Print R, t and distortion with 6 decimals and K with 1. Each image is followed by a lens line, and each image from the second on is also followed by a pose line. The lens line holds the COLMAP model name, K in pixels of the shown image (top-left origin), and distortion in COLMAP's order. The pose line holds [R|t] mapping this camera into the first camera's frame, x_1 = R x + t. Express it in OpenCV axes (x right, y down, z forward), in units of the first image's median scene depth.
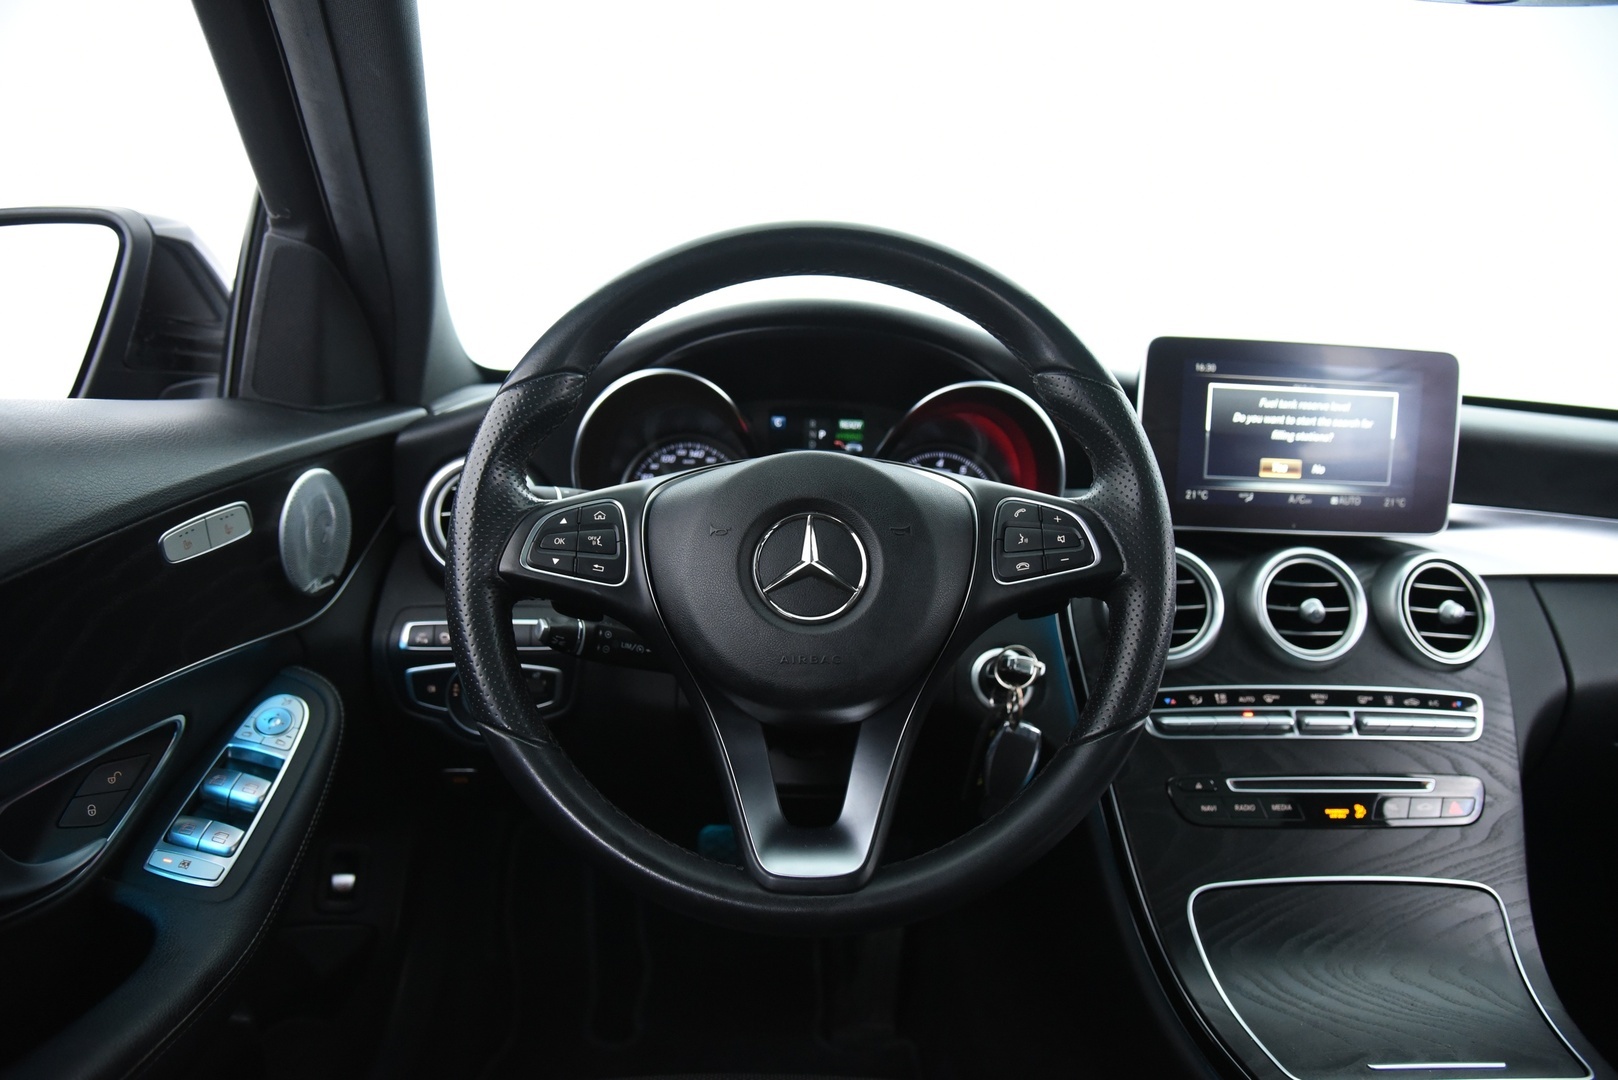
lens RADIAL K [[1109.8, 0, 809.0], [0, 1109.8, 540.0], [0, 0, 1]] dist [-0.116745, 0.054187]
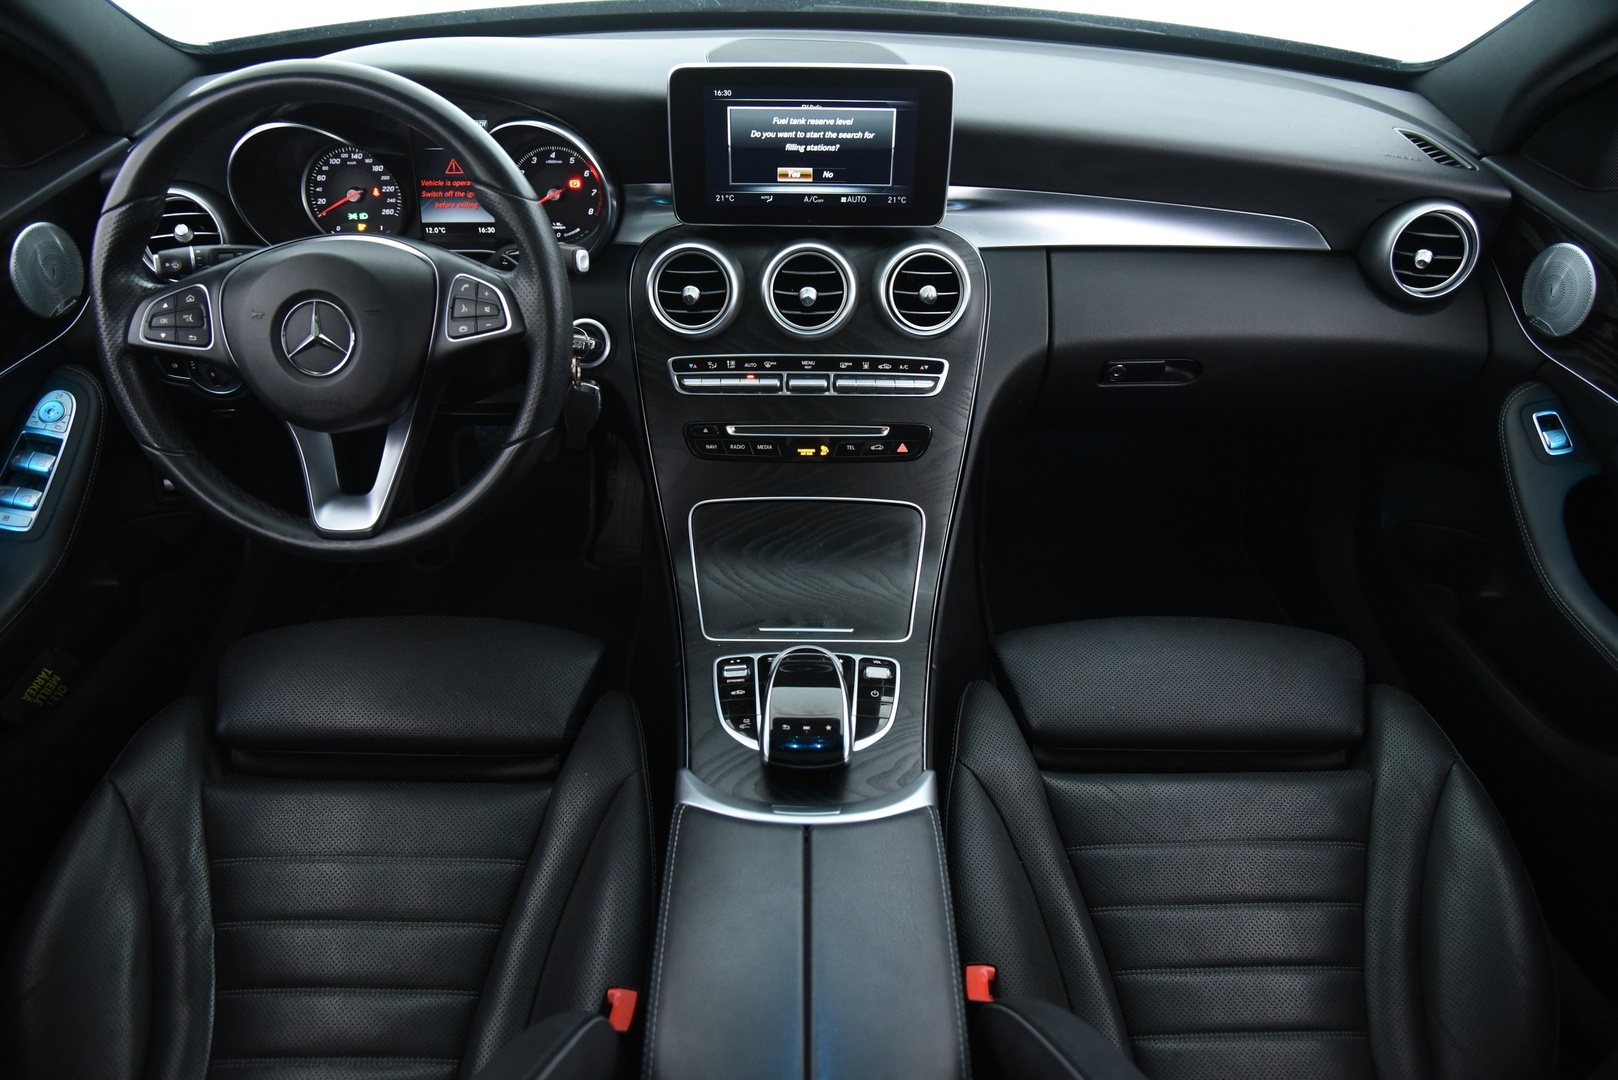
lens RADIAL K [[1109.8, 0, 809.0], [0, 1109.8, 540.0], [0, 0, 1]] dist [-0.116745, 0.054187]
pose [[0.999172, -0.001812, -0.040657, 0.603253], [0.020858, 0.880619, 0.473365, -0.345162], [0.034946, -0.473821, 0.879928, -0.323964]]
